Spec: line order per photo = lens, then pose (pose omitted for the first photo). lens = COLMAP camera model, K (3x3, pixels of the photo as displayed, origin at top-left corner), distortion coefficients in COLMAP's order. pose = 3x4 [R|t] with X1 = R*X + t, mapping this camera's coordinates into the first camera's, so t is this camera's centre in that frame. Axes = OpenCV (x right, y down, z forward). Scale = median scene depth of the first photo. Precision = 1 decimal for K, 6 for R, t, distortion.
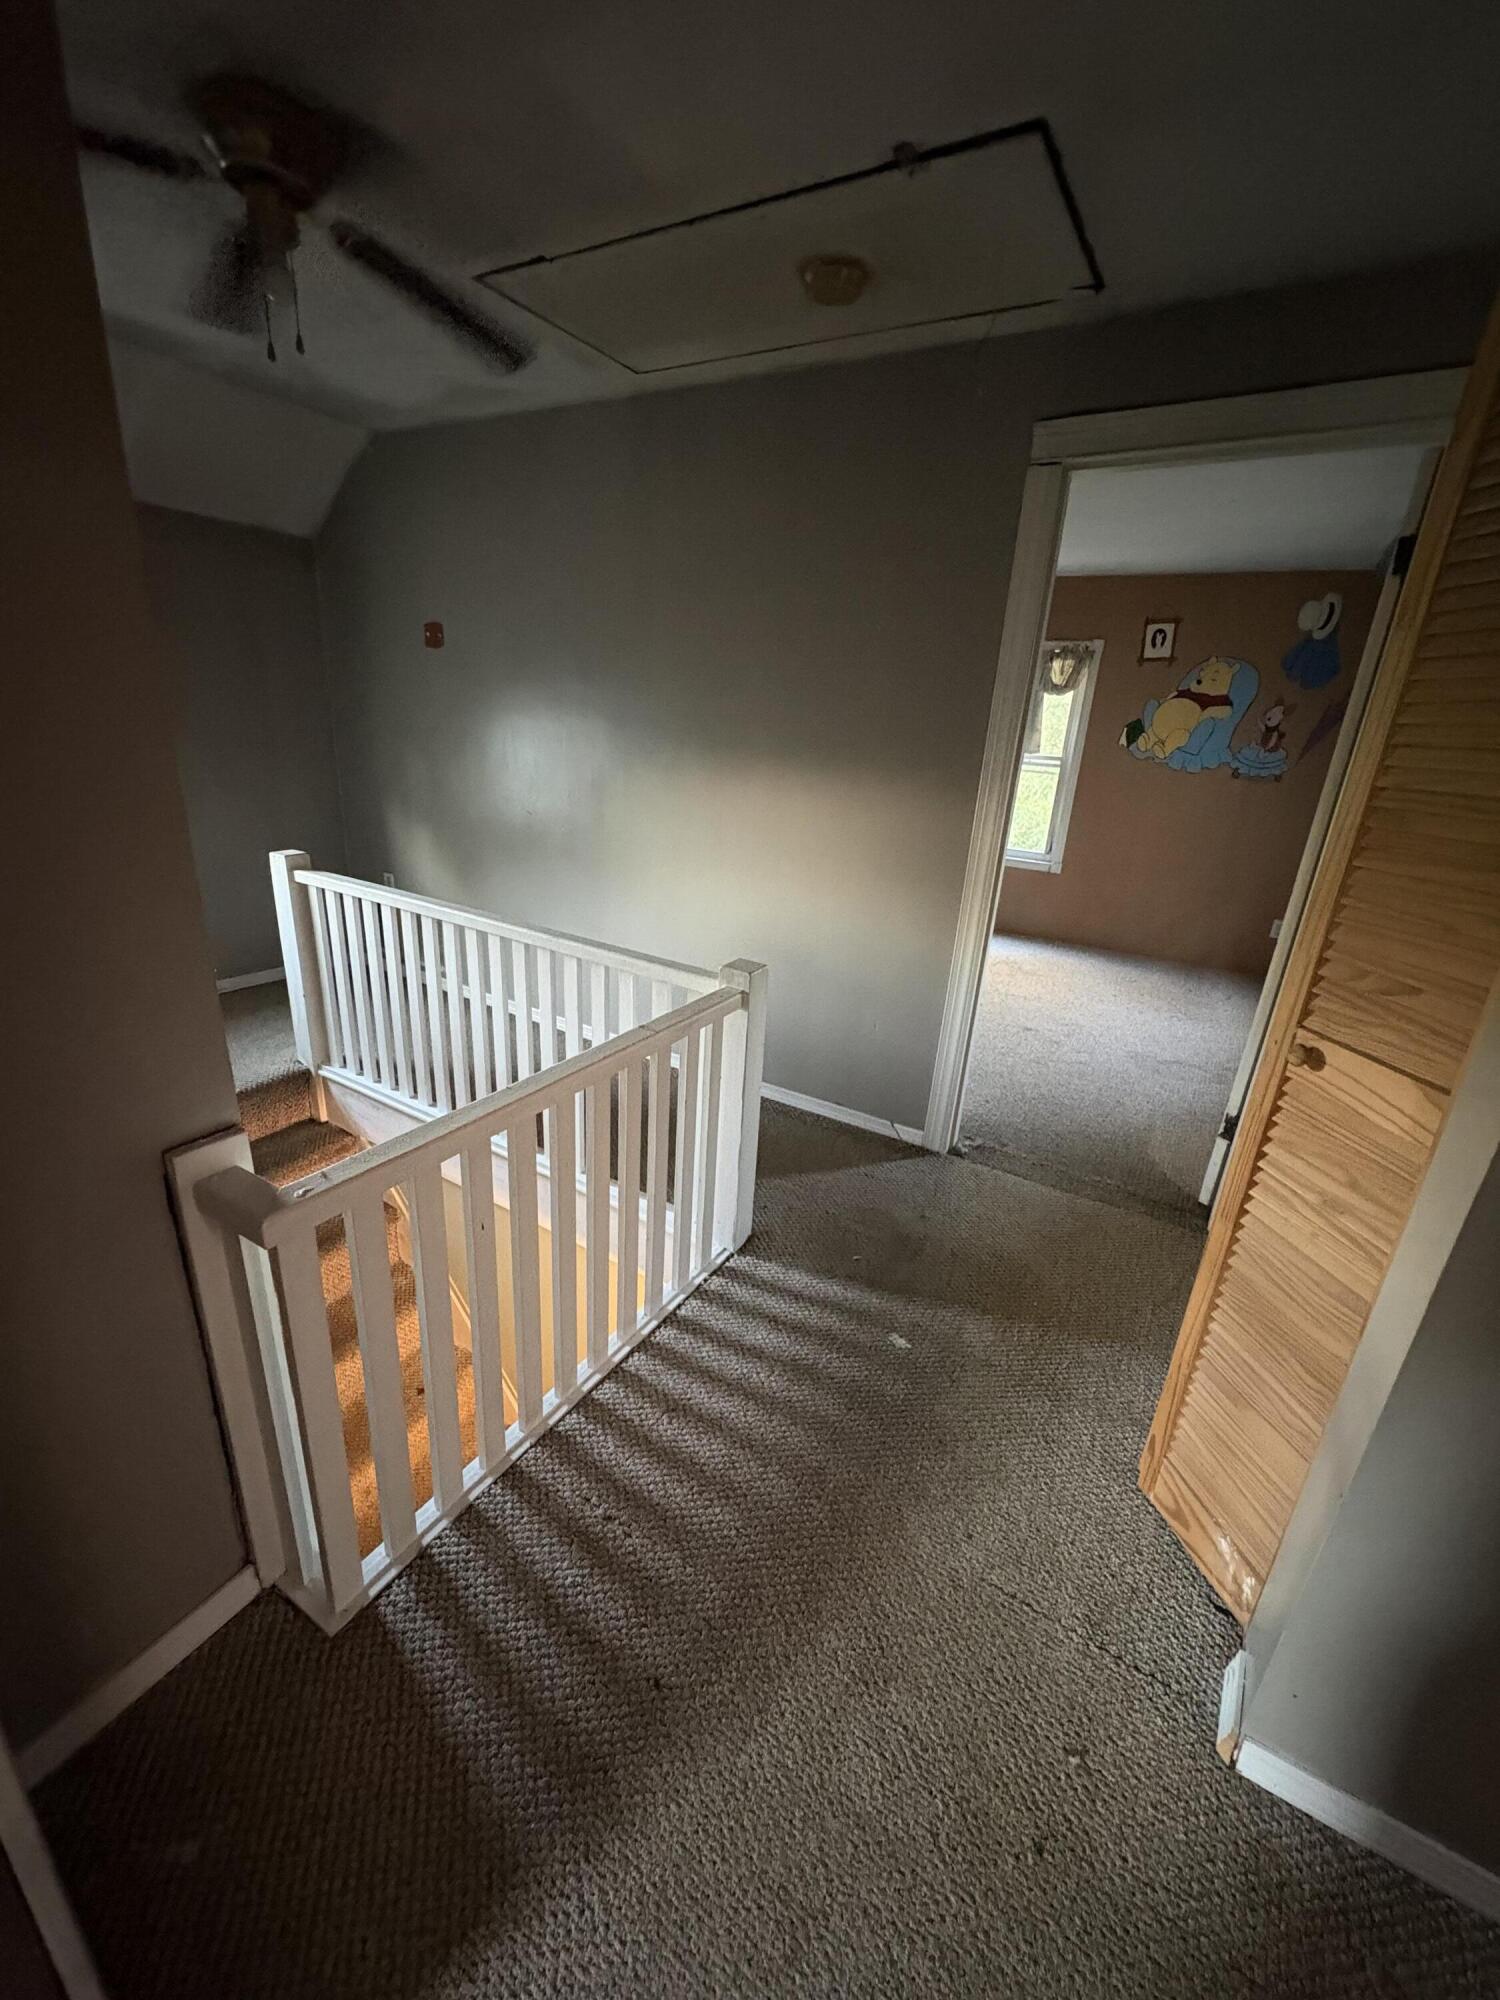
lens RADIAL K [[798.9, 0, 748.0], [0, 798.9, 1000.6], [0, 0, 1]] dist [-0.000420, -0.000080]
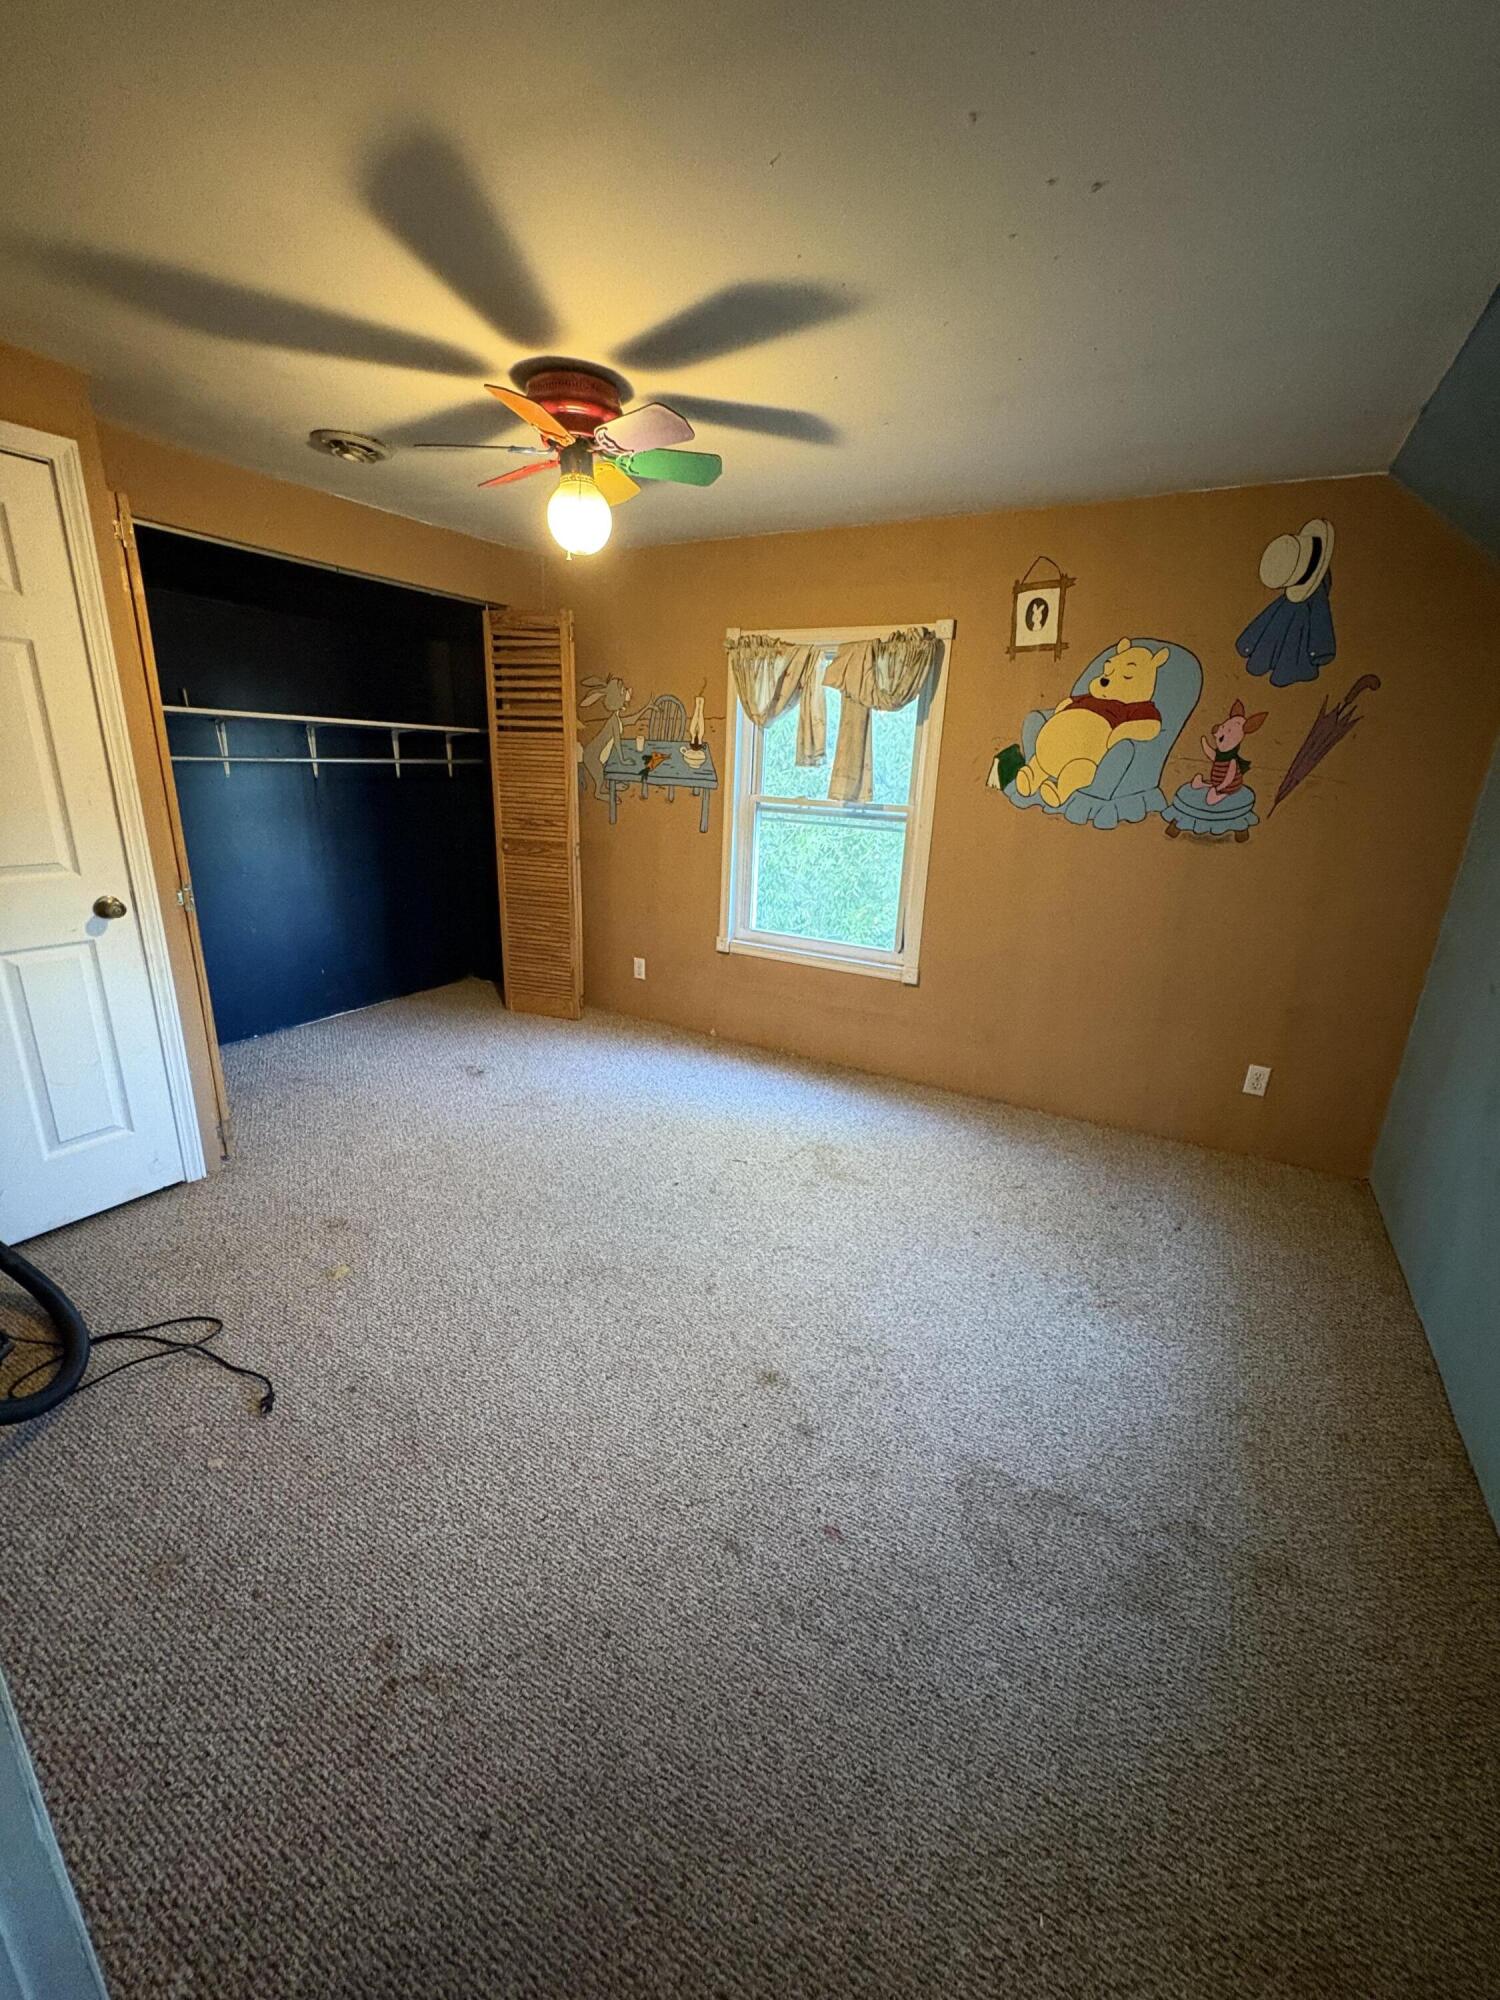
lens RADIAL K [[798.9, 0, 750.1], [0, 798.9, 996.9], [0, 0, 1]] dist [-0.000420, -0.000080]
pose [[0.999106, -0.031147, 0.028576, 0.271281], [0.032382, 0.998514, -0.043843, -0.142135], [-0.027168, 0.044729, 0.998630, 0.412477]]
